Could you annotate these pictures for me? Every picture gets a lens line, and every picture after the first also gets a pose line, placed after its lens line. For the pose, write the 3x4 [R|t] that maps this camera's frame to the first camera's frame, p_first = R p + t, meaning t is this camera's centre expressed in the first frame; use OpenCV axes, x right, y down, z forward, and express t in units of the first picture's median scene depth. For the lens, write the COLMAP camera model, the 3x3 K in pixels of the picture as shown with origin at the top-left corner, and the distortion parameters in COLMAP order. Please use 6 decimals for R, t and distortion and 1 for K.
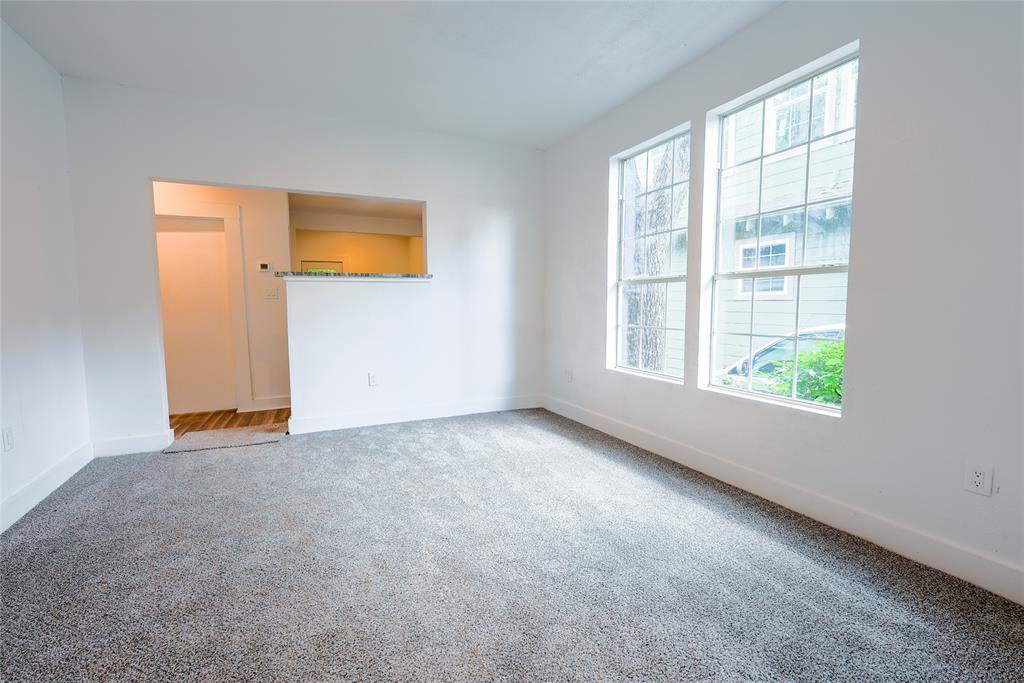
lens RADIAL K [[458.5, 0, 509.3], [0, 458.5, 341.7], [0, 0, 1]] dist [0.004305, 0.001283]
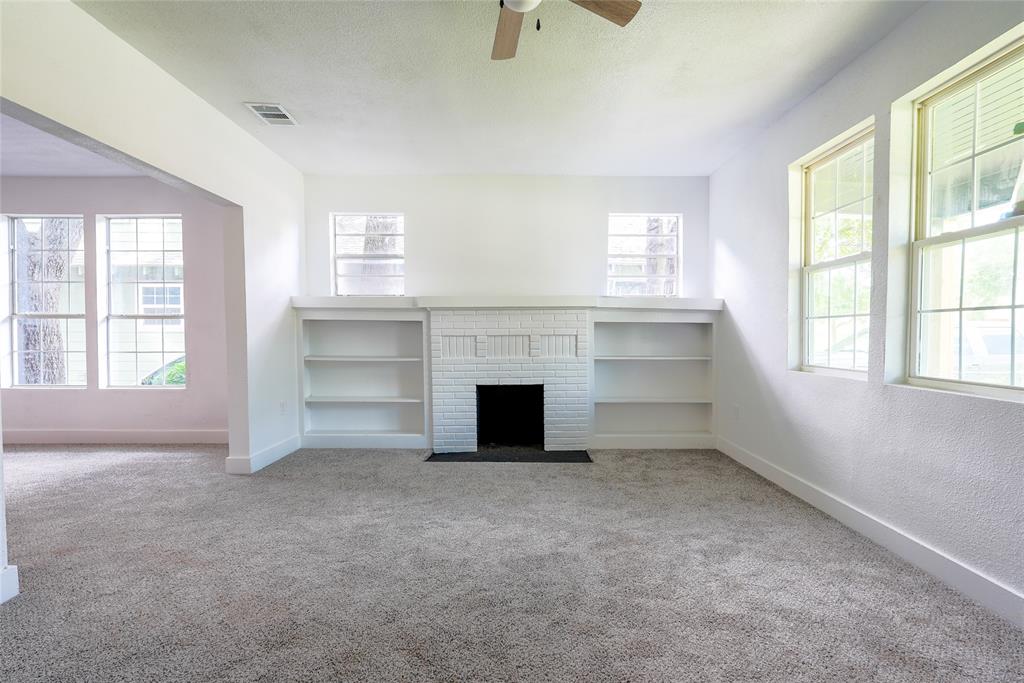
lens RADIAL K [[458.5, 0, 510.0], [0, 458.5, 341.8], [0, 0, 1]] dist [0.004305, 0.001283]
pose [[0.433901, -0.009925, 0.900906, -0.306750], [0.075096, 0.996858, -0.025186, 0.072018], [-0.897826, 0.078582, 0.433283, -0.741327]]
